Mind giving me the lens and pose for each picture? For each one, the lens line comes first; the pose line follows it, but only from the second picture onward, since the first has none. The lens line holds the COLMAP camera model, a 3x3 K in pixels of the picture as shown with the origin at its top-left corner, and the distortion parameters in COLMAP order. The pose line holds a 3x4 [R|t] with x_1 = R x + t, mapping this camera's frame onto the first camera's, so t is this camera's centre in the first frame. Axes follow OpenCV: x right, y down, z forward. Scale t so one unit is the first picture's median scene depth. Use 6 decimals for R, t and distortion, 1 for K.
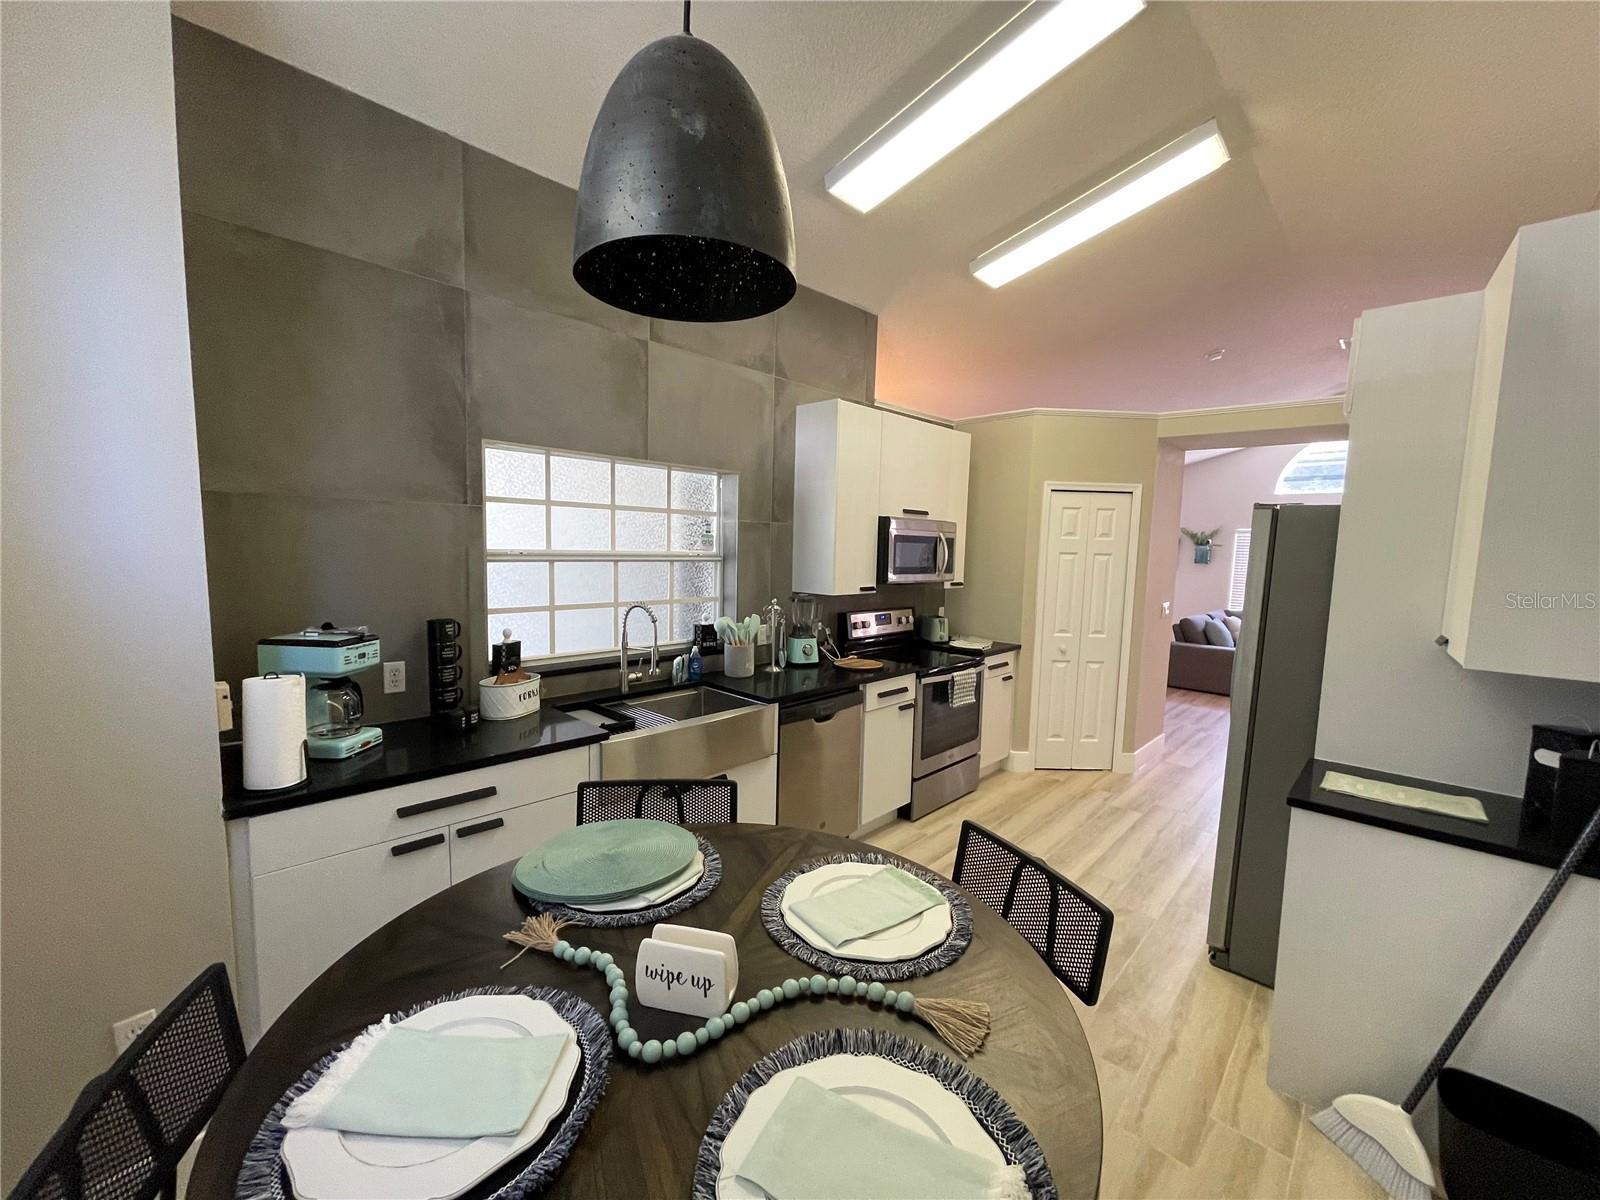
lens RADIAL K [[653.0, 0, 803.4], [0, 653.0, 604.5], [0, 0, 1]] dist [0.010217, -0.000161]
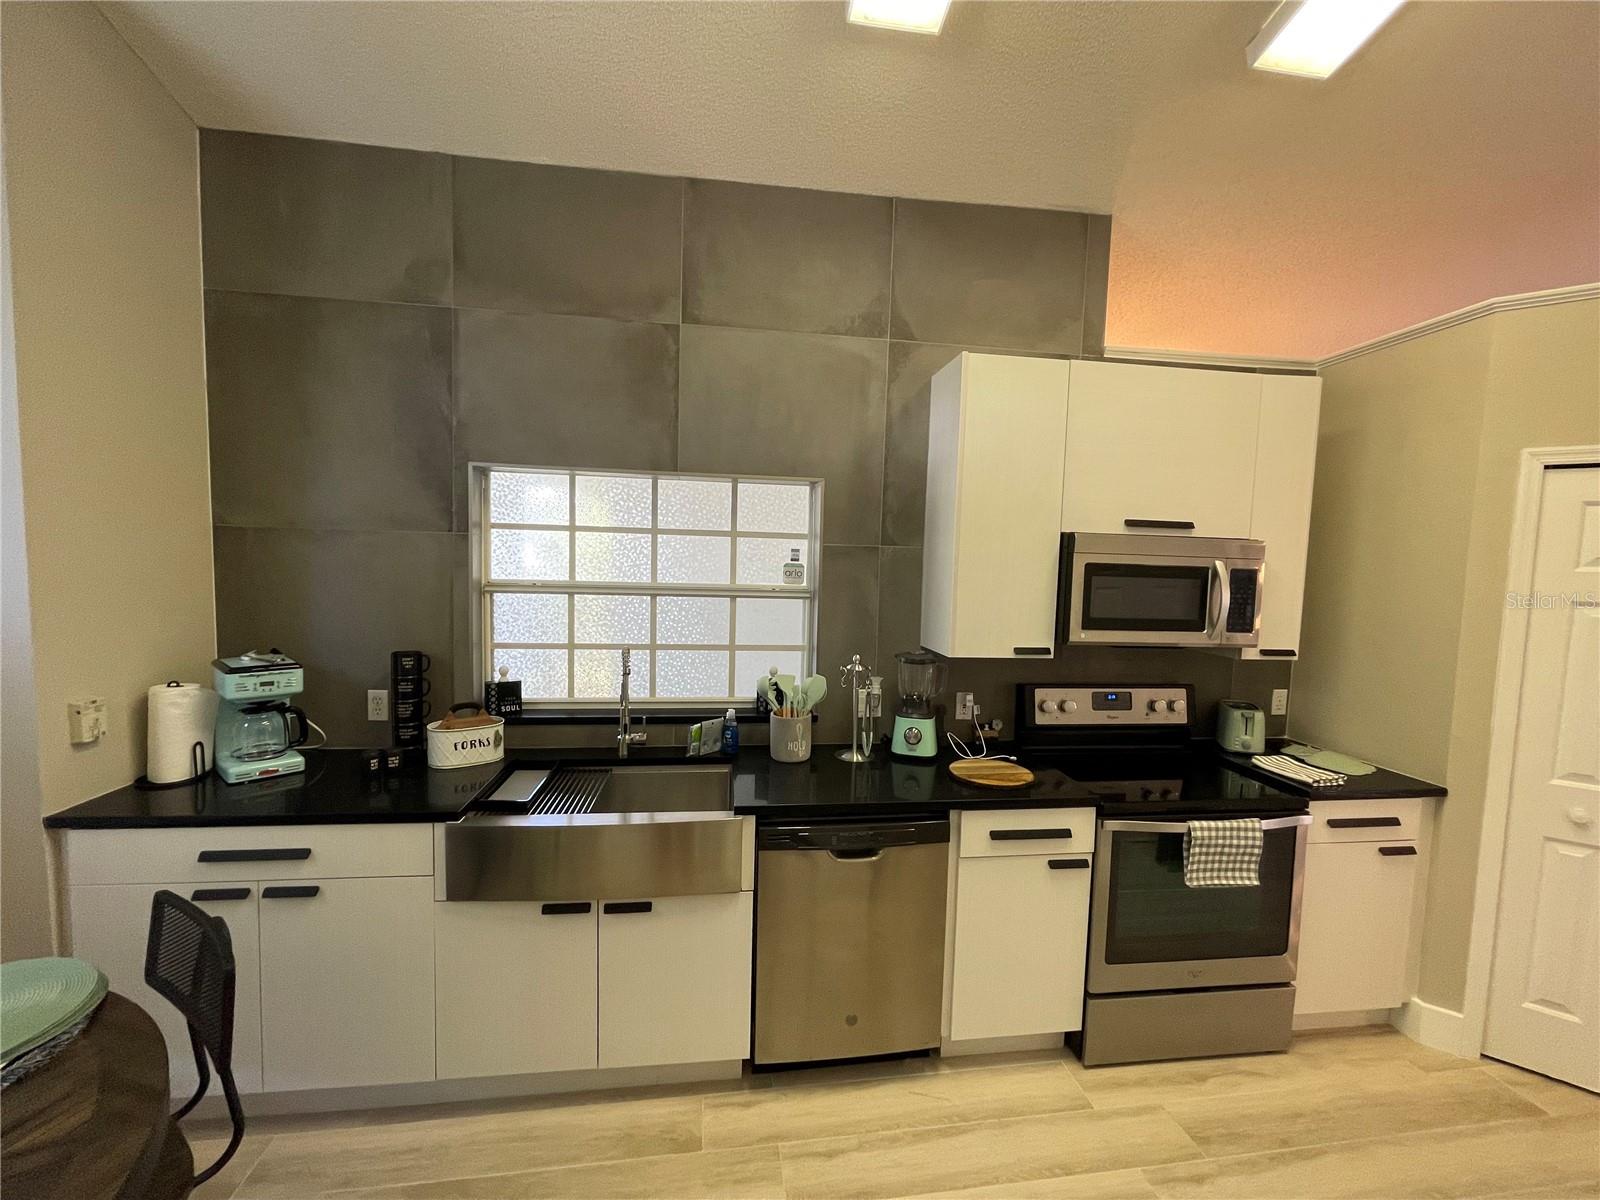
lens RADIAL K [[644.8, 0, 796.1], [0, 644.8, 607.4], [0, 0, 1]] dist [-0.001709, -0.000287]
pose [[0.779478, 0.041230, -0.625072, 0.328178], [-0.065859, 0.997696, -0.016319, -0.043656], [0.622958, 0.053887, 0.780397, 0.416265]]
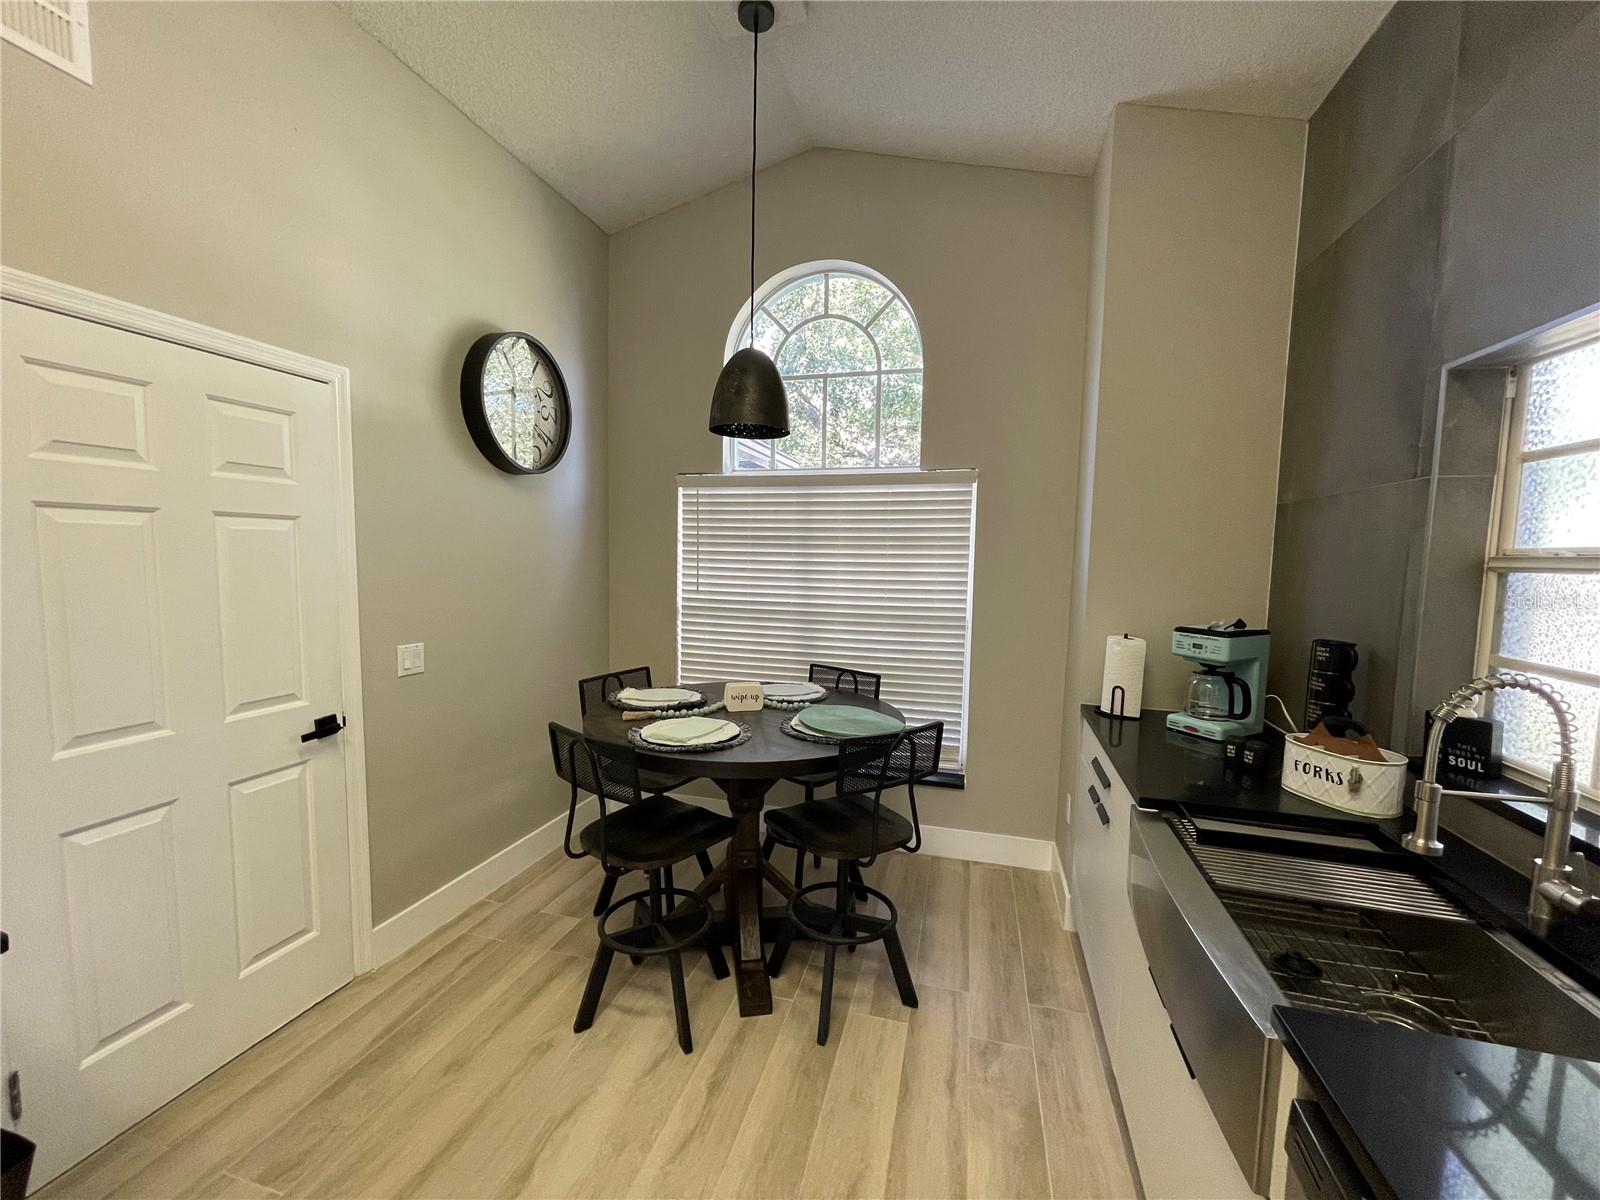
lens RADIAL K [[644.8, 0, 796.1], [0, 644.8, 607.4], [0, 0, 1]] dist [-0.001709, -0.000287]
pose [[-0.883714, -0.003281, -0.468017, 0.230005], [-0.084714, 0.984580, 0.153056, -0.051706], [0.460297, 0.174906, -0.870364, 0.917189]]
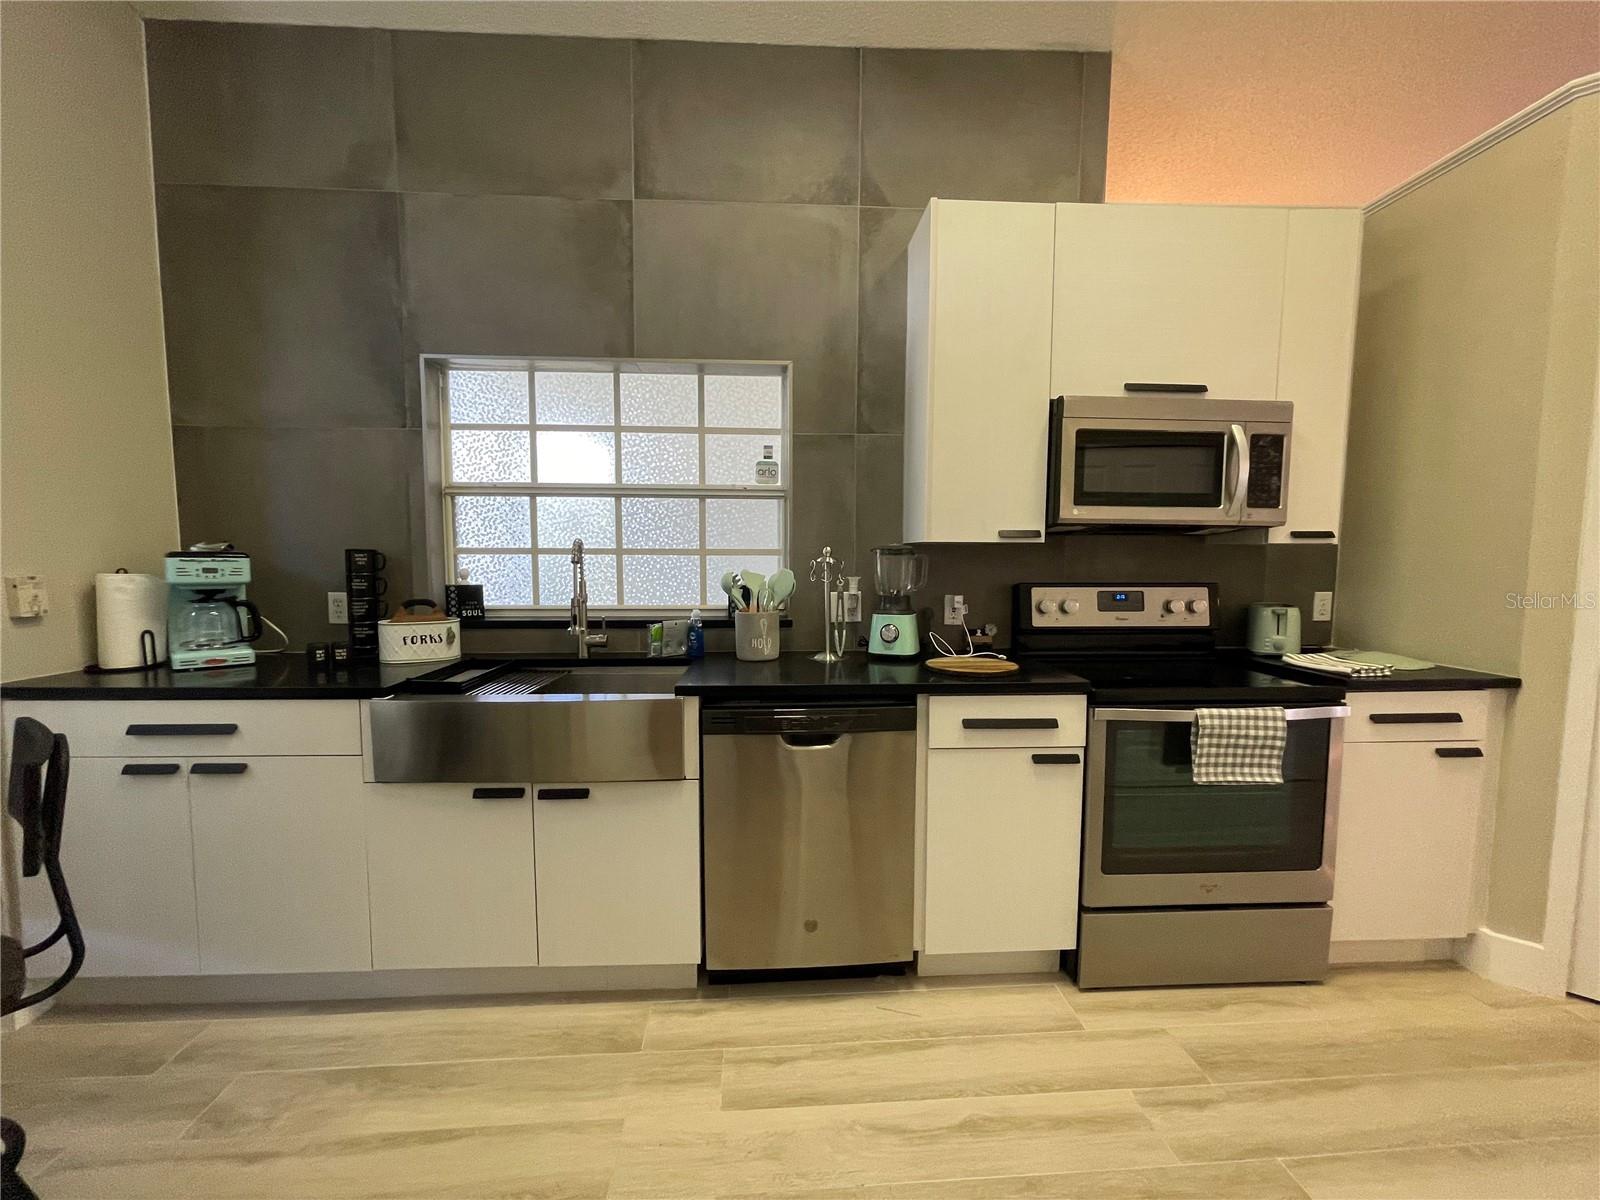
lens RADIAL K [[644.8, 0, 796.1], [0, 644.8, 607.4], [0, 0, 1]] dist [-0.001709, -0.000287]
pose [[0.727726, 0.033231, -0.685063, 0.364530], [-0.049362, 0.998773, -0.003988, 0.053743], [0.684090, 0.036718, 0.728473, 0.513885]]
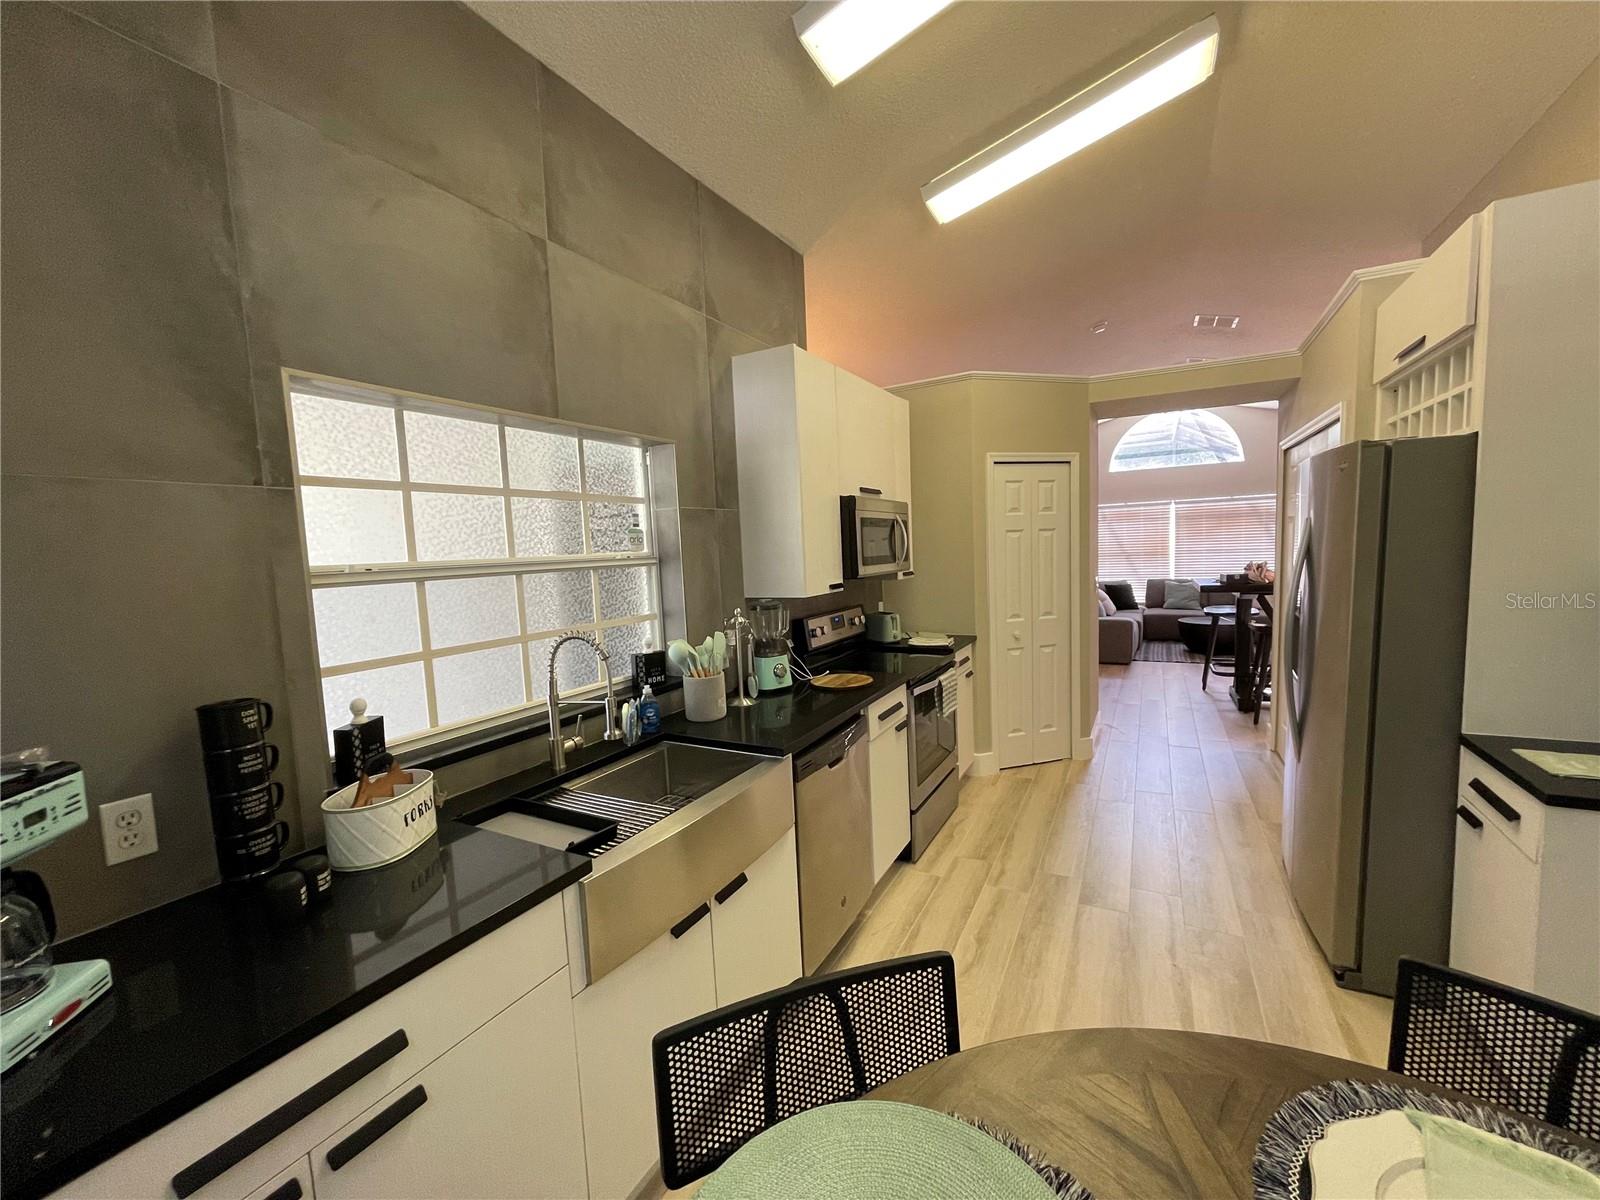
lens RADIAL K [[651.3, 0, 801.8], [0, 651.3, 604.7], [0, 0, 1]] dist [-0.001548, 0.005809]
pose [[0.963114, -0.091283, 0.253137, -0.159867], [0.092930, 0.995658, 0.005468, -0.010378], [-0.252537, 0.018258, 0.967415, 0.254737]]
